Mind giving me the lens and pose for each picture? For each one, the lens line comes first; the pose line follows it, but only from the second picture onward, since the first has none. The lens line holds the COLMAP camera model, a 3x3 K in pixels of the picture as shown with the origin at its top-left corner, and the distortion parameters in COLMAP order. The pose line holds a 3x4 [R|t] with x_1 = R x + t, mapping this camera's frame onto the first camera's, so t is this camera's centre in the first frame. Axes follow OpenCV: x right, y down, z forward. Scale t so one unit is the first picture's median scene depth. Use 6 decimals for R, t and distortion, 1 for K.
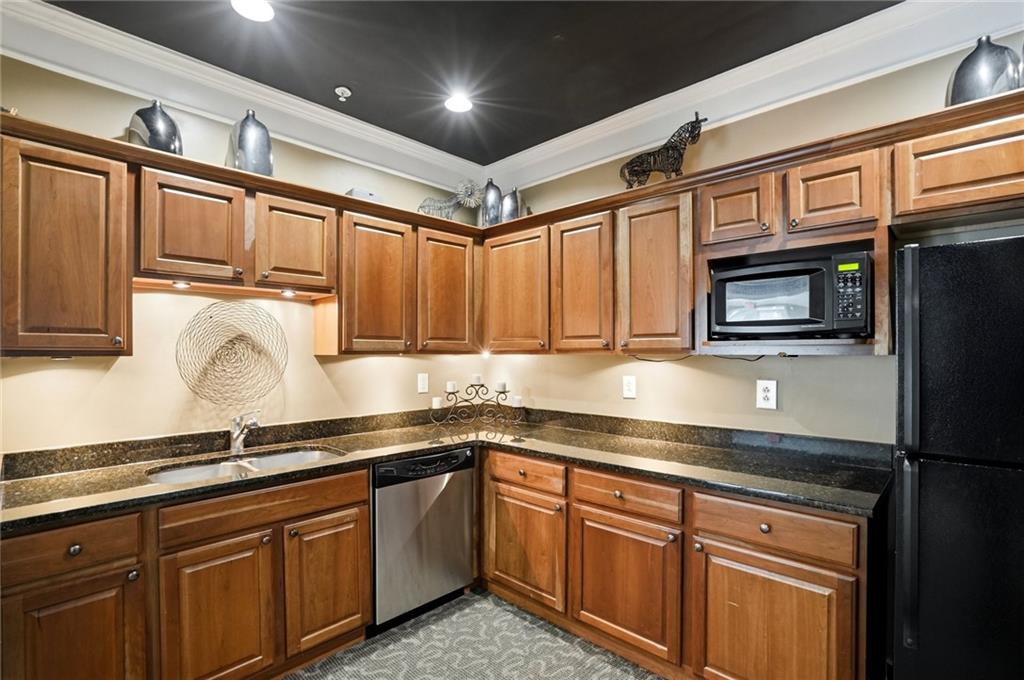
lens RADIAL K [[495.7, 0, 511.4], [0, 495.7, 357.4], [0, 0, 1]] dist [-0.057290, 0.024405]
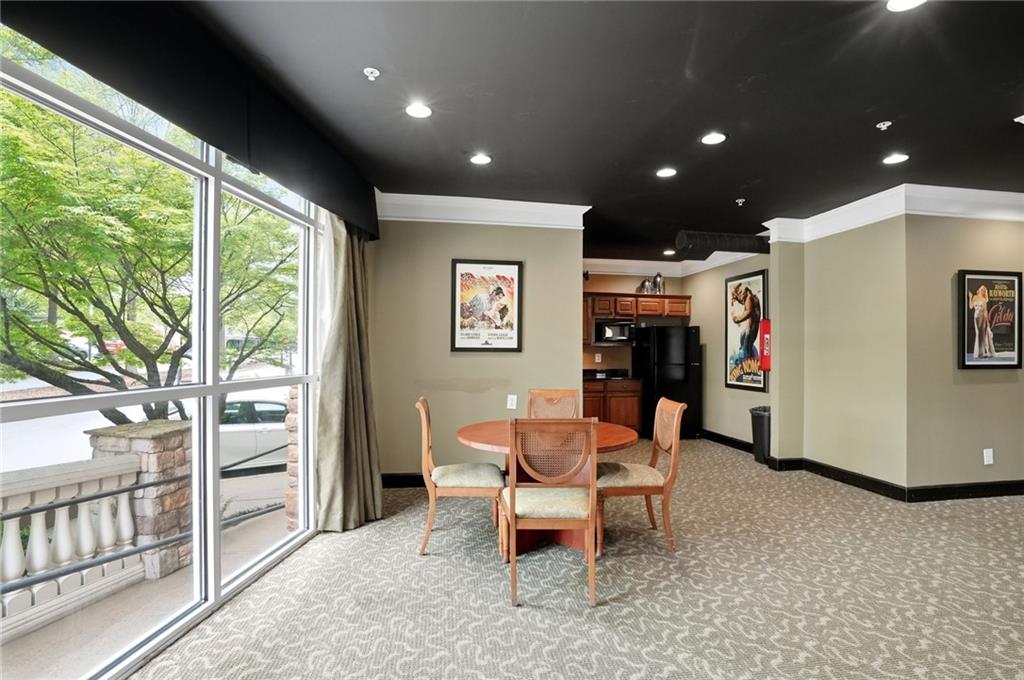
lens RADIAL K [[495.7, 0, 511.4], [0, 495.7, 357.4], [0, 0, 1]] dist [-0.057290, 0.024405]
pose [[0.589457, 0.007866, 0.807762, -2.481410], [0.001716, 0.999938, -0.010990, 0.102871], [-0.807798, 0.007864, 0.589407, -0.514533]]
